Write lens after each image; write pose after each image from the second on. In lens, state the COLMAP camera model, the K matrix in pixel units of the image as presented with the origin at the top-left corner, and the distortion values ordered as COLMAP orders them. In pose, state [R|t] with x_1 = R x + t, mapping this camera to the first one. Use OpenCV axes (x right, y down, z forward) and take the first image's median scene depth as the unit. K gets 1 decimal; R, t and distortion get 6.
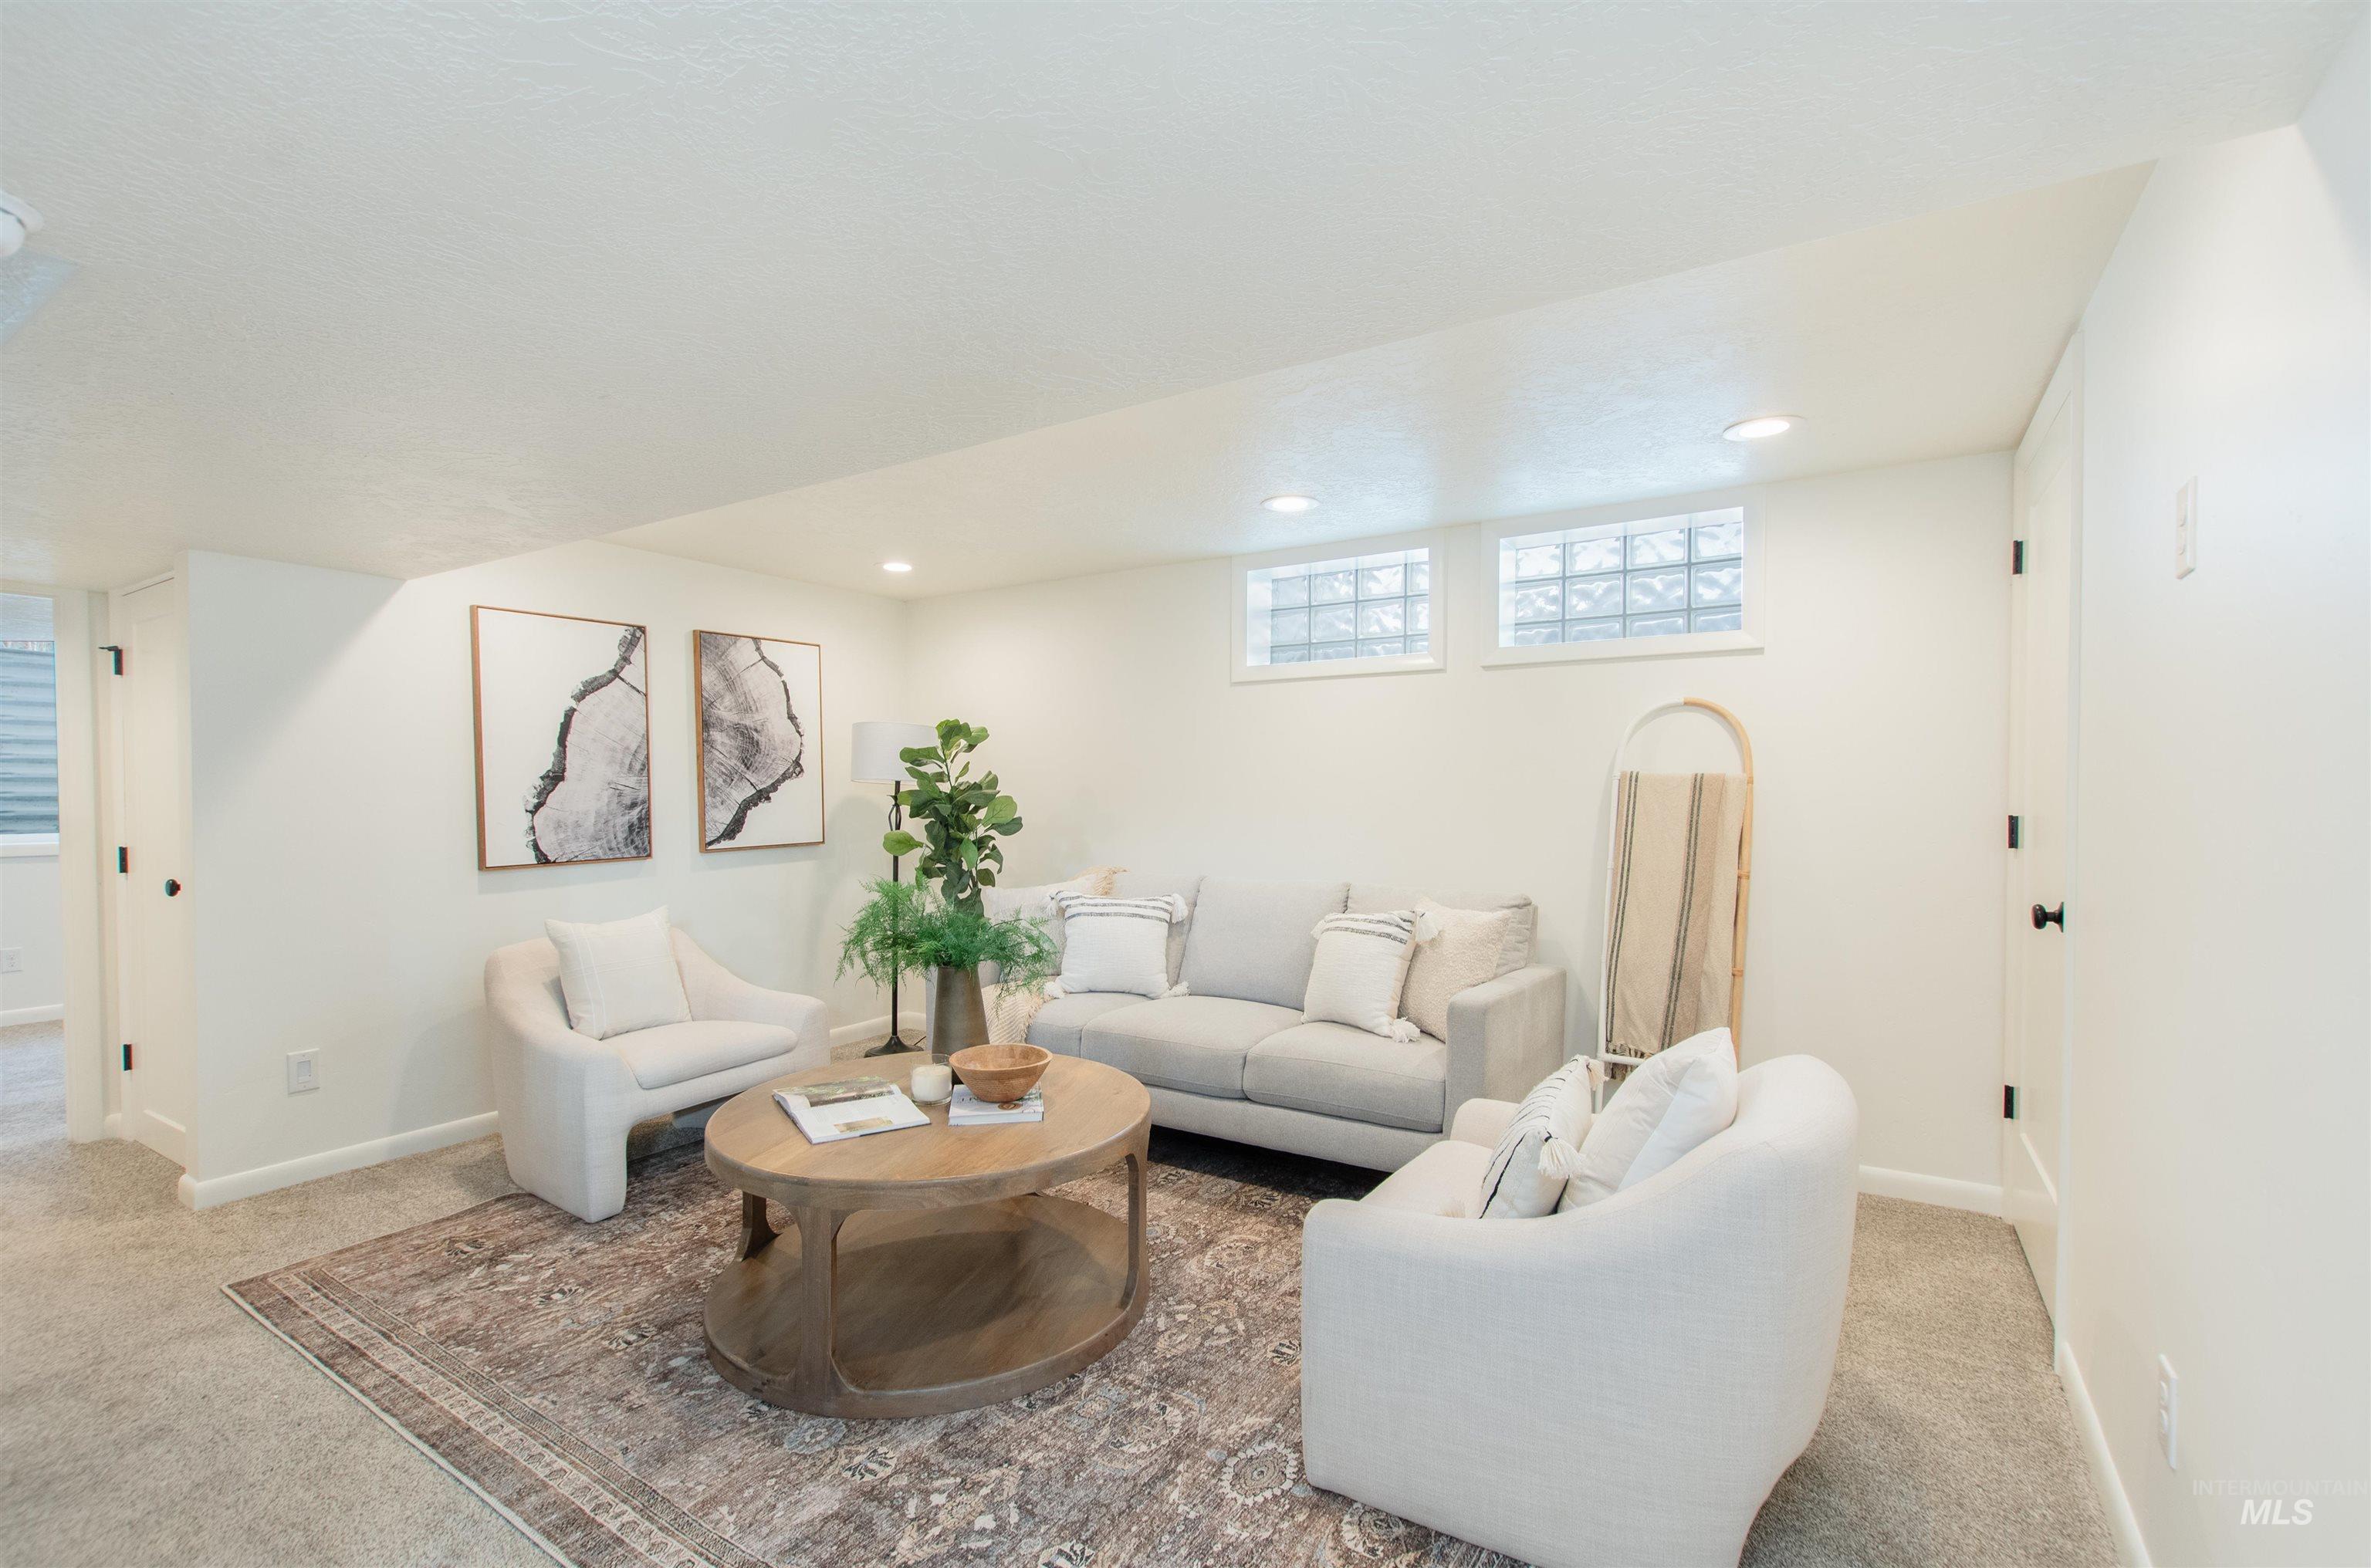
lens RADIAL K [[1052.8, 0, 1174.3], [0, 1052.8, 810.8], [0, 0, 1]] dist [0.008688, -0.003504]
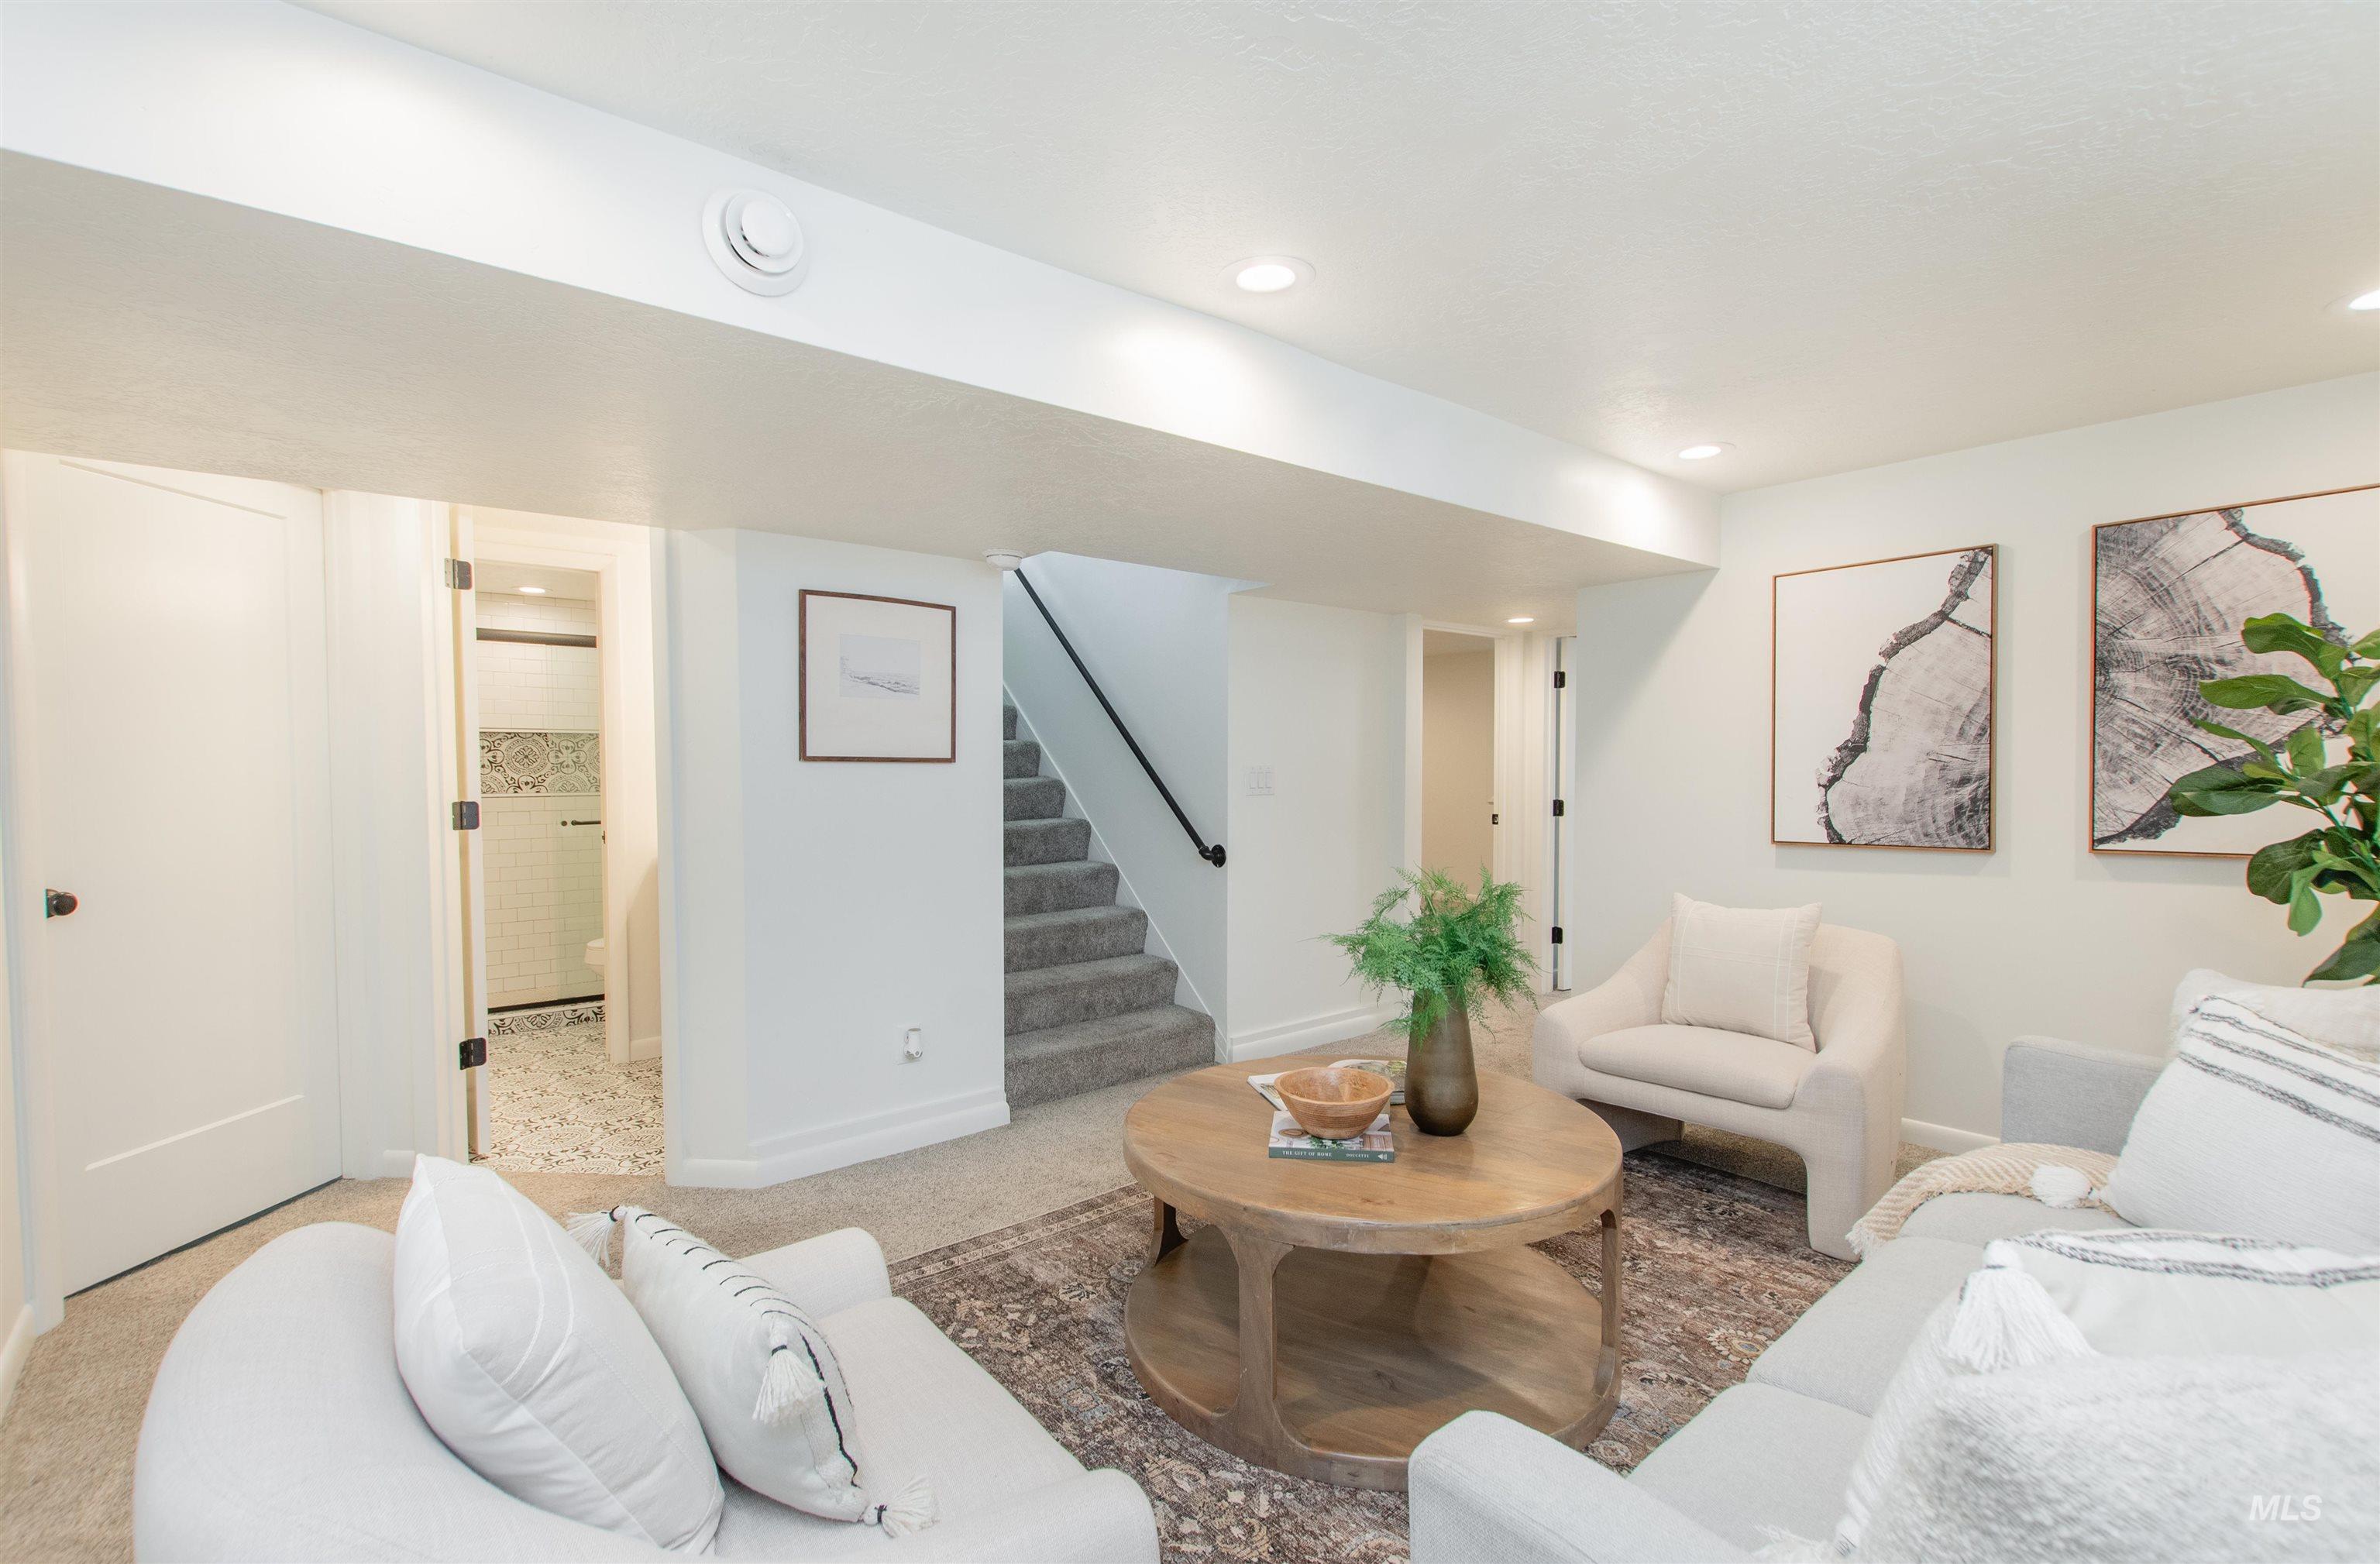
lens RADIAL K [[1056.9, 0, 1165.2], [0, 1056.9, 790.6], [0, 0, 1]] dist [0.008688, -0.003504]
pose [[-0.302643, 0.027630, -0.952703, 0.428308], [-0.010835, 0.999415, 0.032427, -0.018224], [0.953042, 0.020137, -0.302167, 0.706312]]
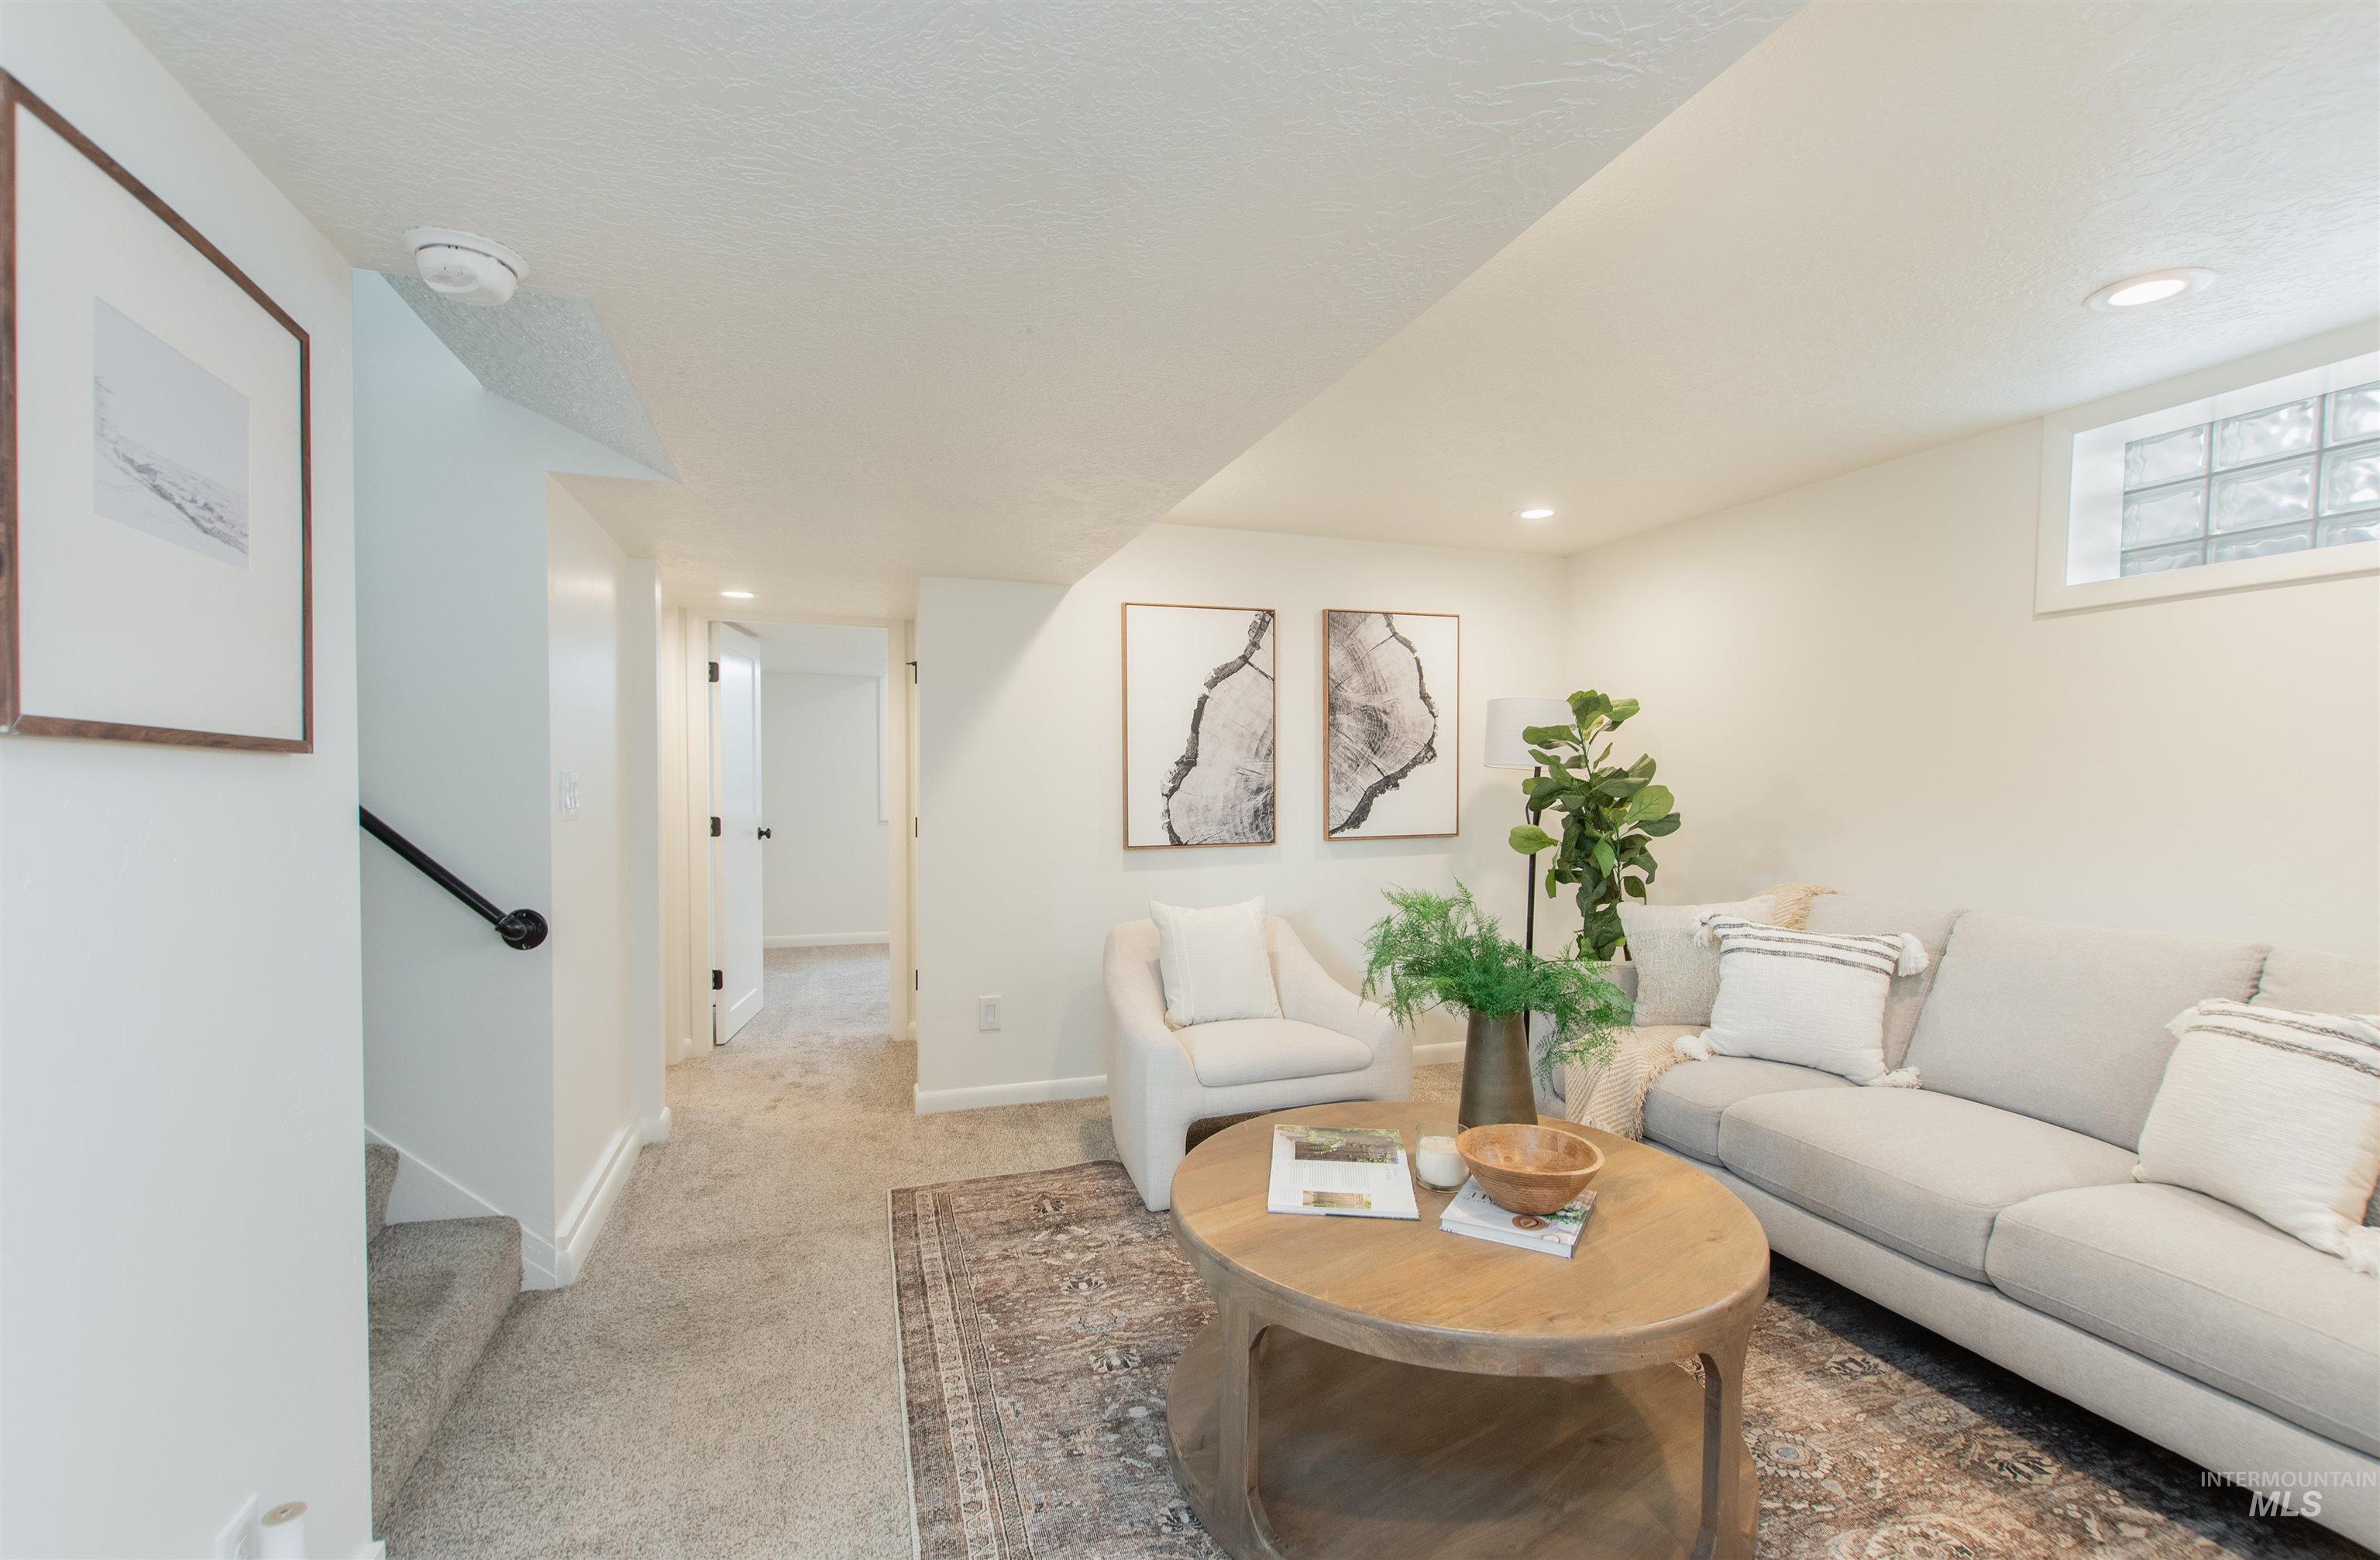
lens RADIAL K [[1054.7, 0, 1190.4], [0, 1054.7, 817.3], [0, 0, 1]] dist [0.007112, -0.003105]
pose [[0.783437, 0.030592, -0.620717, 0.060439], [-0.018650, 0.999495, 0.025721, -0.004684], [0.621191, -0.008574, 0.783612, 0.183818]]
